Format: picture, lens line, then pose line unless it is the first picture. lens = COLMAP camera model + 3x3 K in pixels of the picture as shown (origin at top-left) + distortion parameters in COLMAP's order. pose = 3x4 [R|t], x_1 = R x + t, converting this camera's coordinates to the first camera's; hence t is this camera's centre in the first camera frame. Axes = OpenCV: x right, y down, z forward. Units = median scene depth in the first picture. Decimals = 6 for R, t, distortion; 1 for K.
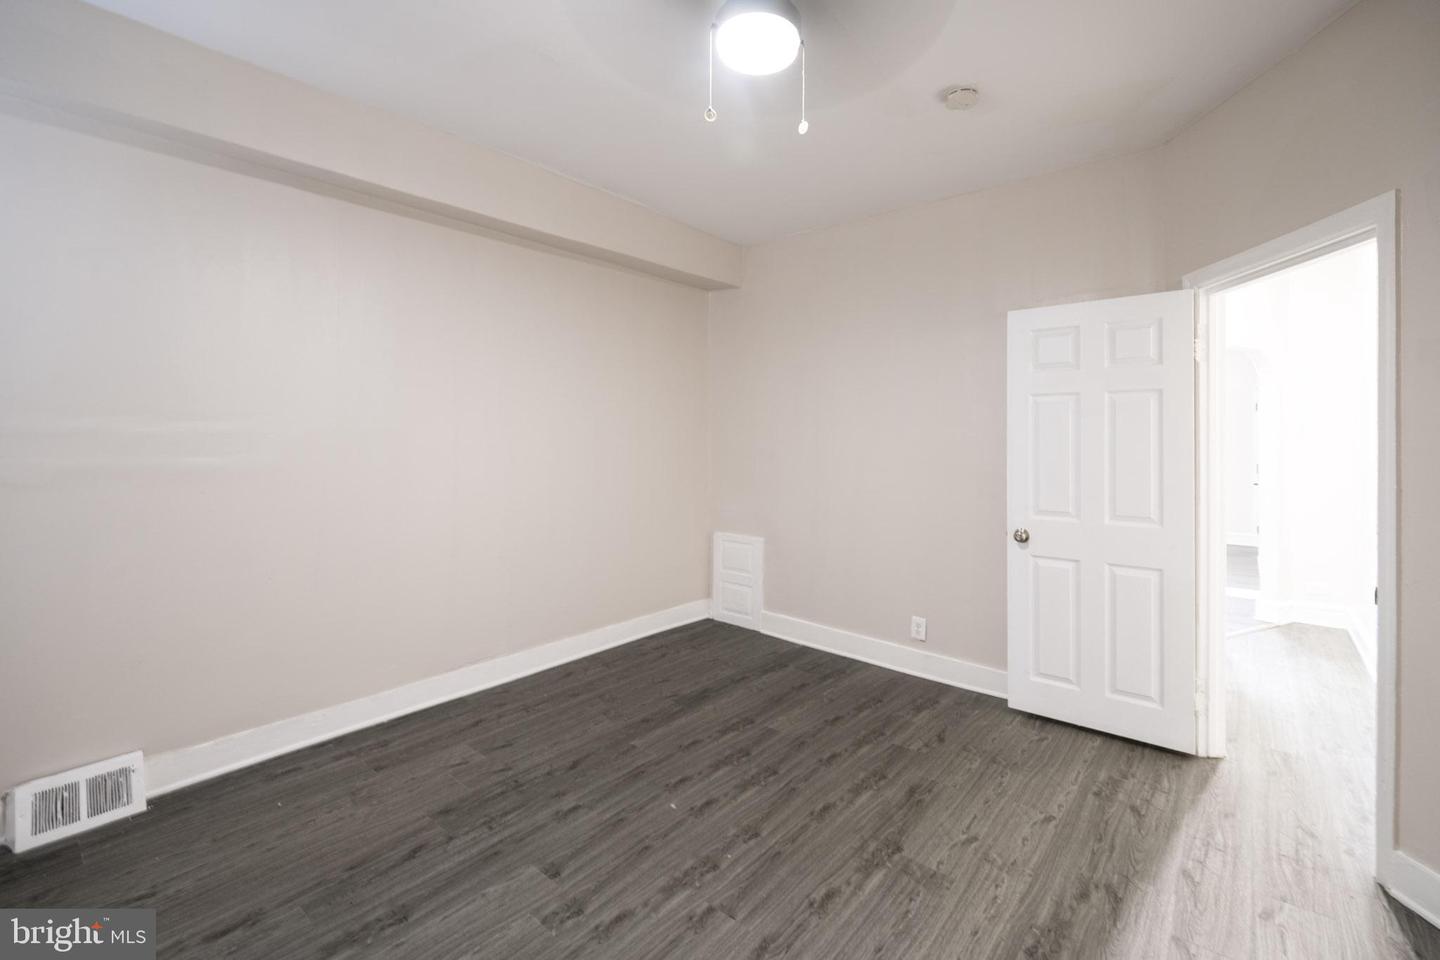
lens RADIAL K [[592.9, 0, 749.5], [0, 592.9, 442.5], [0, 0, 1]] dist [0.002253, 0.000134]
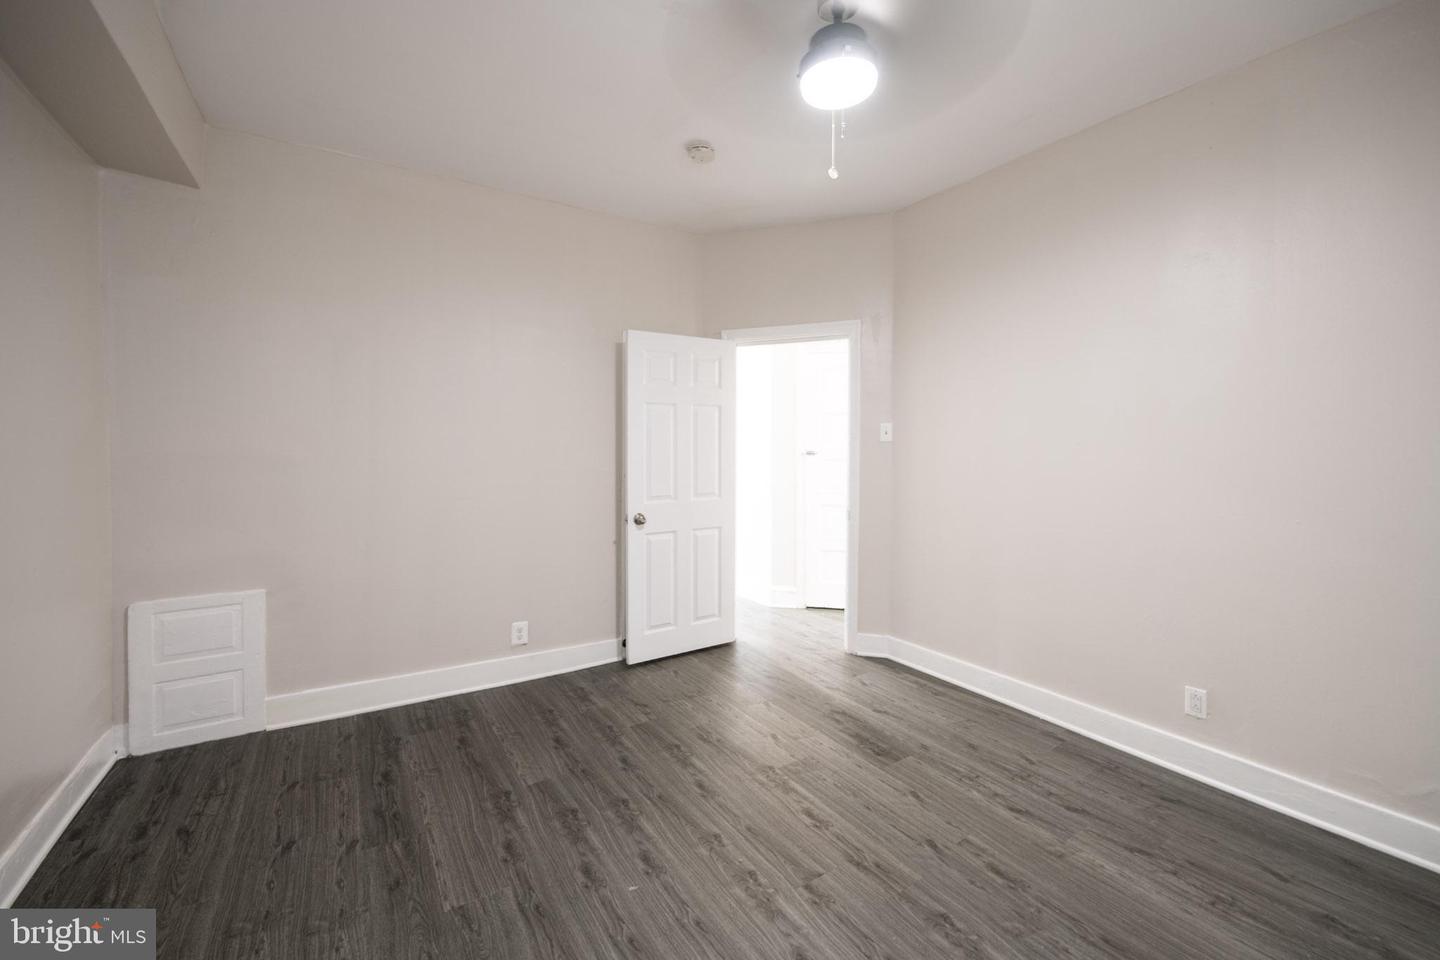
lens RADIAL K [[592.9, 0, 701.3], [0, 592.9, 457.0], [0, 0, 1]] dist [0.002253, 0.000134]
pose [[0.342075, -0.026242, 0.939306, -0.659637], [0.002473, 0.999632, 0.027027, -0.001132], [-0.939670, -0.006922, 0.342014, 0.495890]]
